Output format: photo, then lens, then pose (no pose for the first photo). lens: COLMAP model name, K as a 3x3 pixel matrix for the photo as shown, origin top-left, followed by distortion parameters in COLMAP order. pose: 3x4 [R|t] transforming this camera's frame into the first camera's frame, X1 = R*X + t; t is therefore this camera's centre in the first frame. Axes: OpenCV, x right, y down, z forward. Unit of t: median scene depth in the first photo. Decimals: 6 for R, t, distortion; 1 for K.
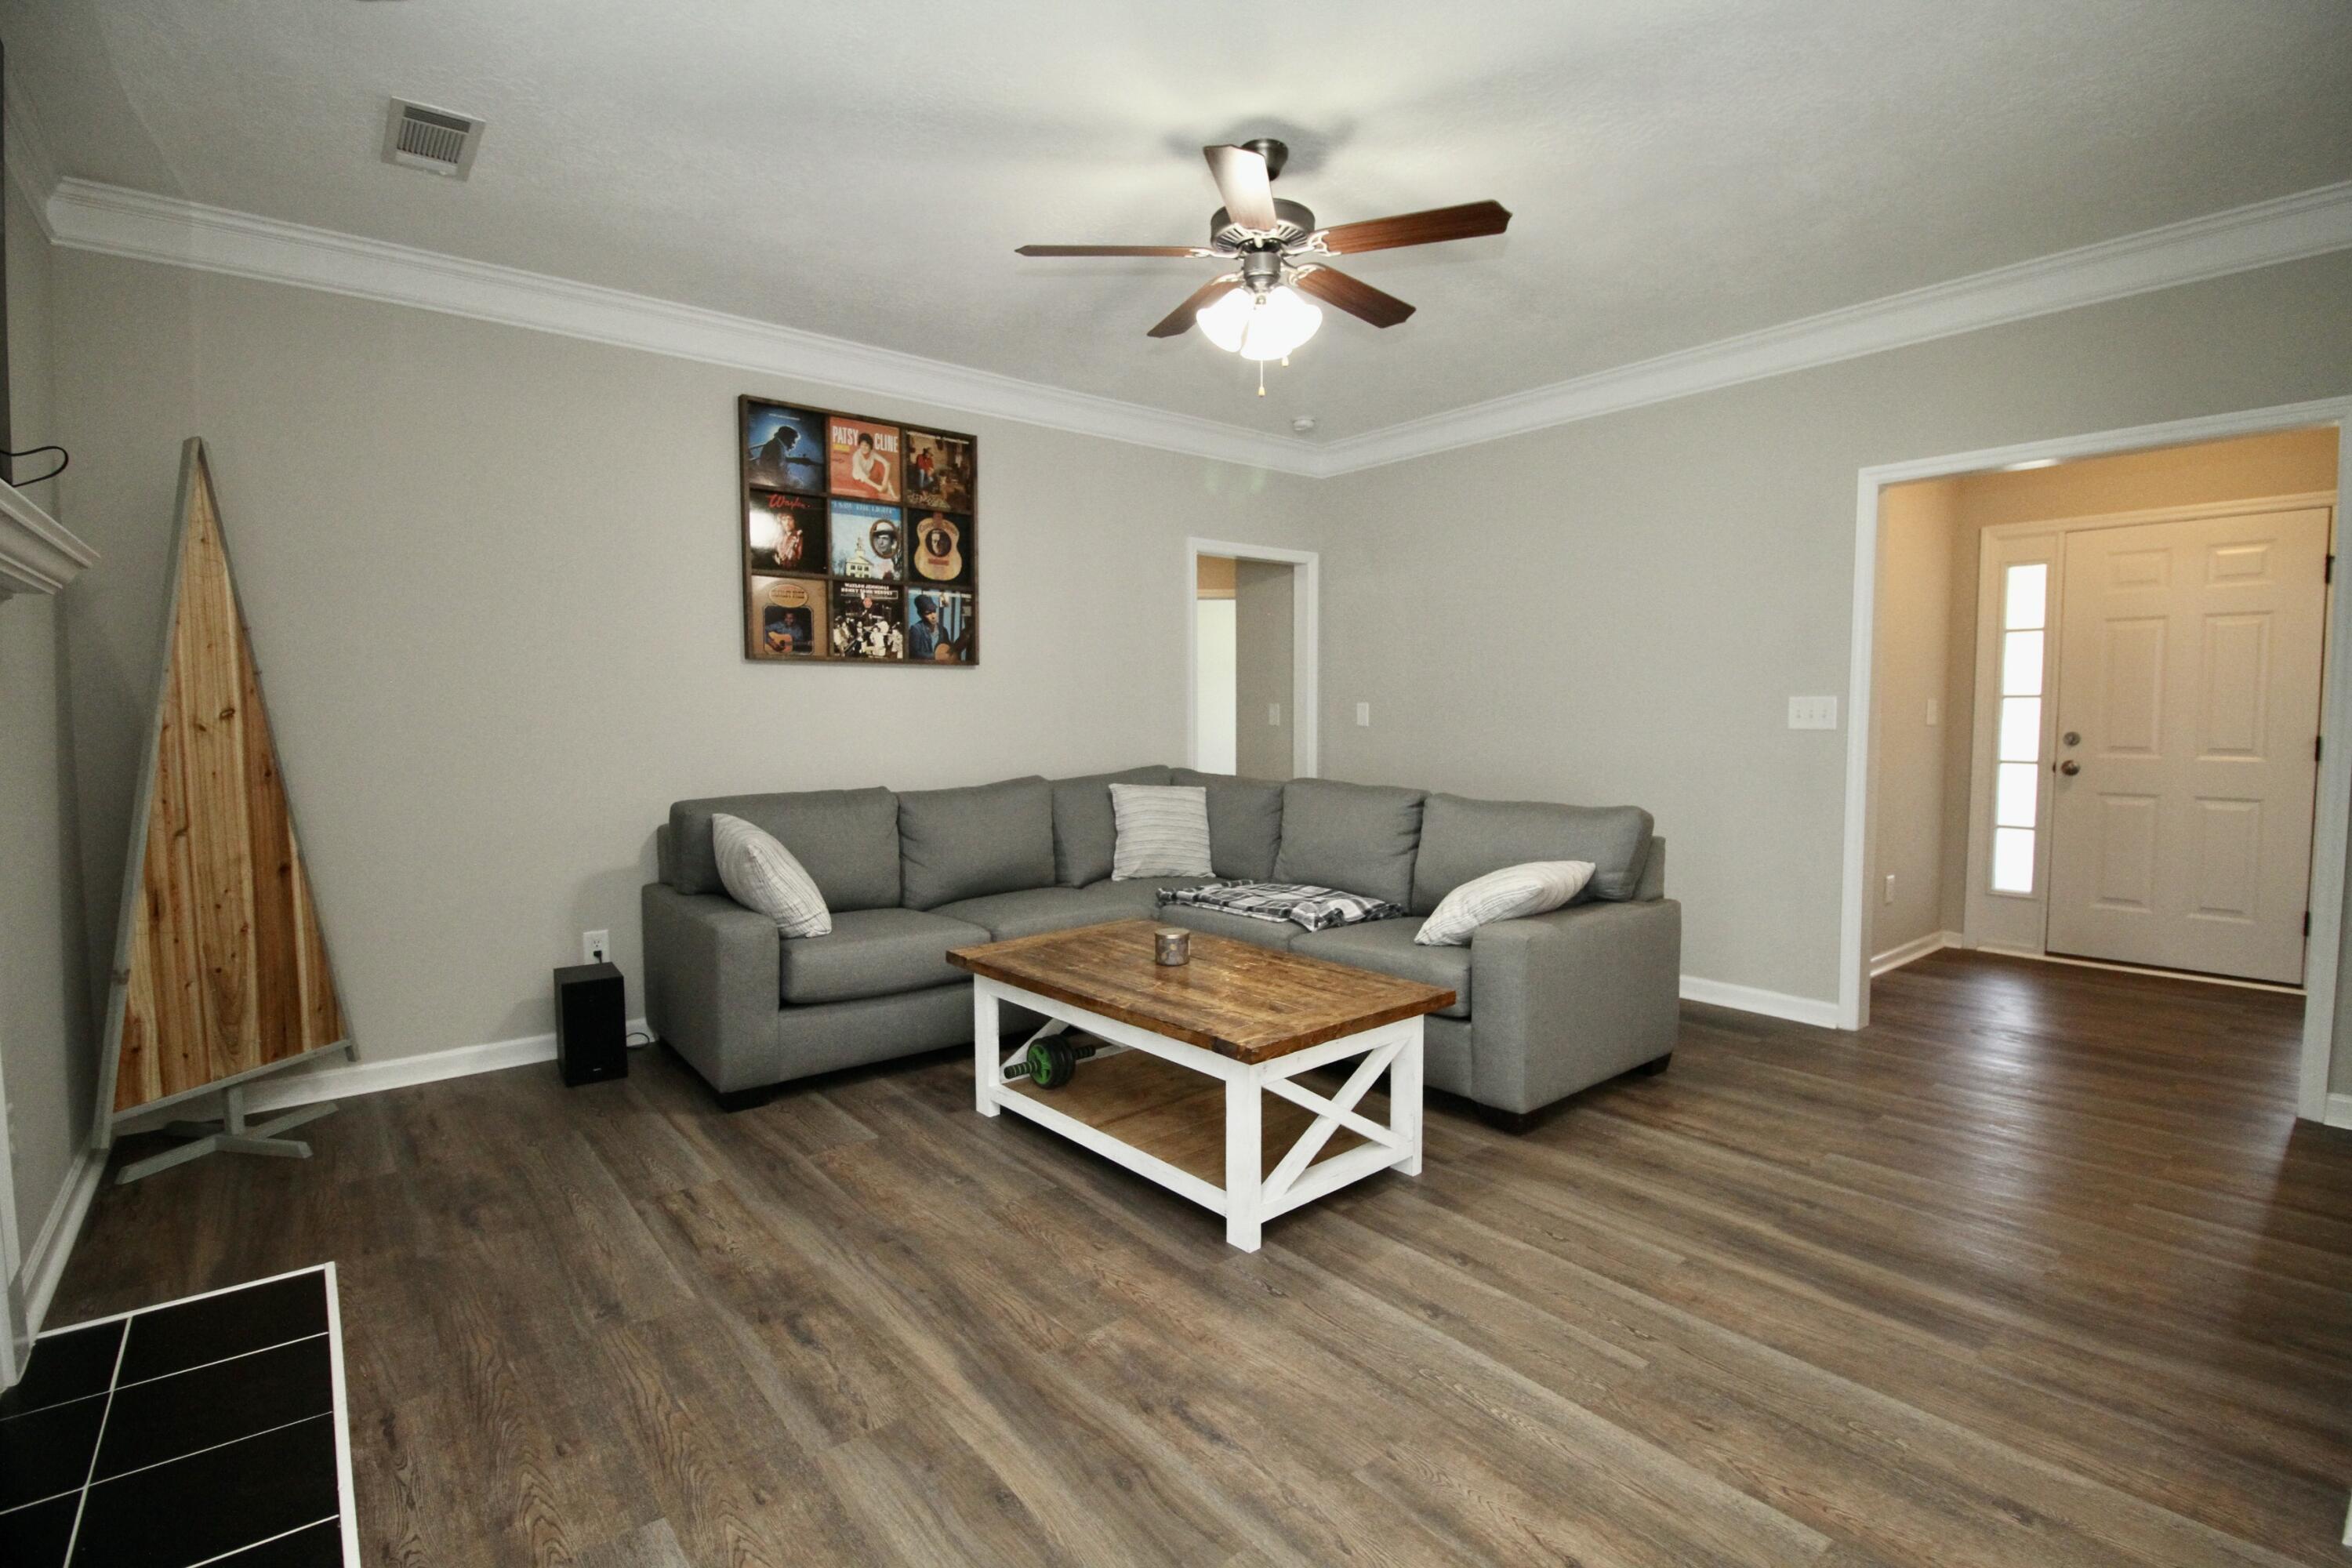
lens RADIAL K [[1091.2, 0, 1235.3], [0, 1091.2, 794.2], [0, 0, 1]] dist [-0.008424, -0.000517]
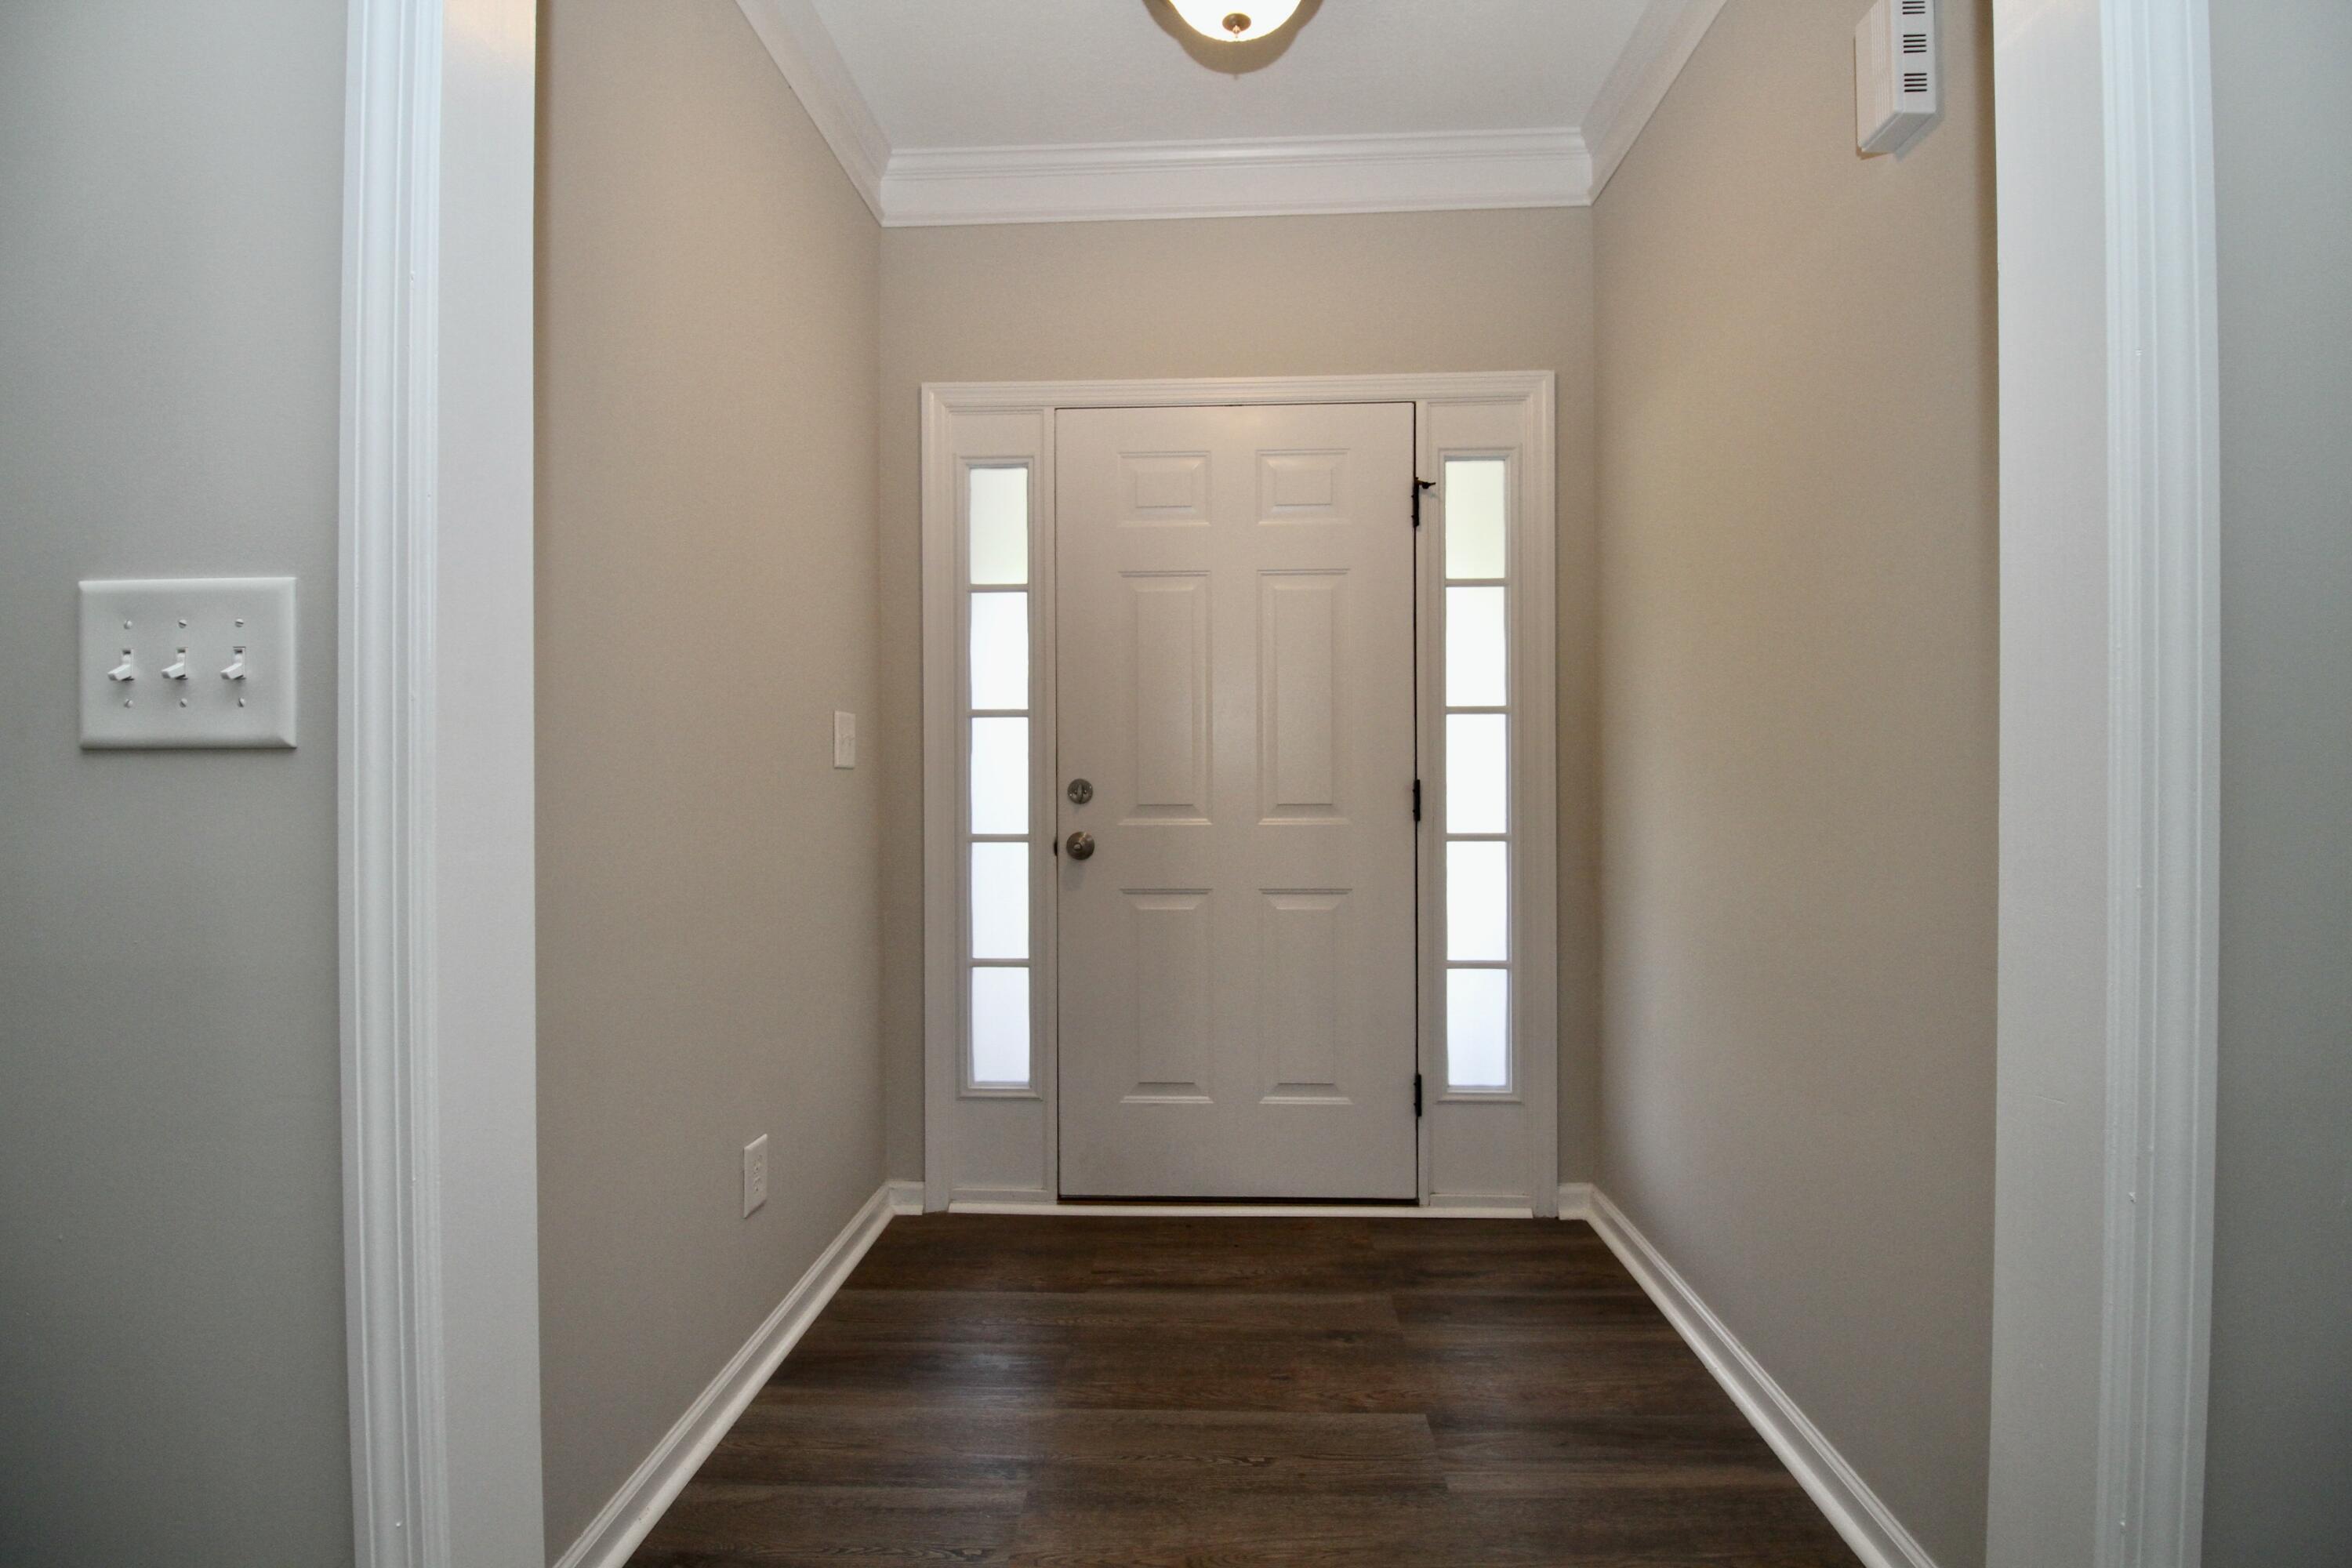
lens RADIAL K [[1091.2, 0, 1181.4], [0, 1091.2, 787.4], [0, 0, 1]] dist [-0.008424, -0.000517]
pose [[0.692276, -0.002275, 0.721629, 0.411898], [0.054868, 0.997266, -0.049492, -0.023715], [-0.719544, 0.073857, 0.690508, 0.586067]]
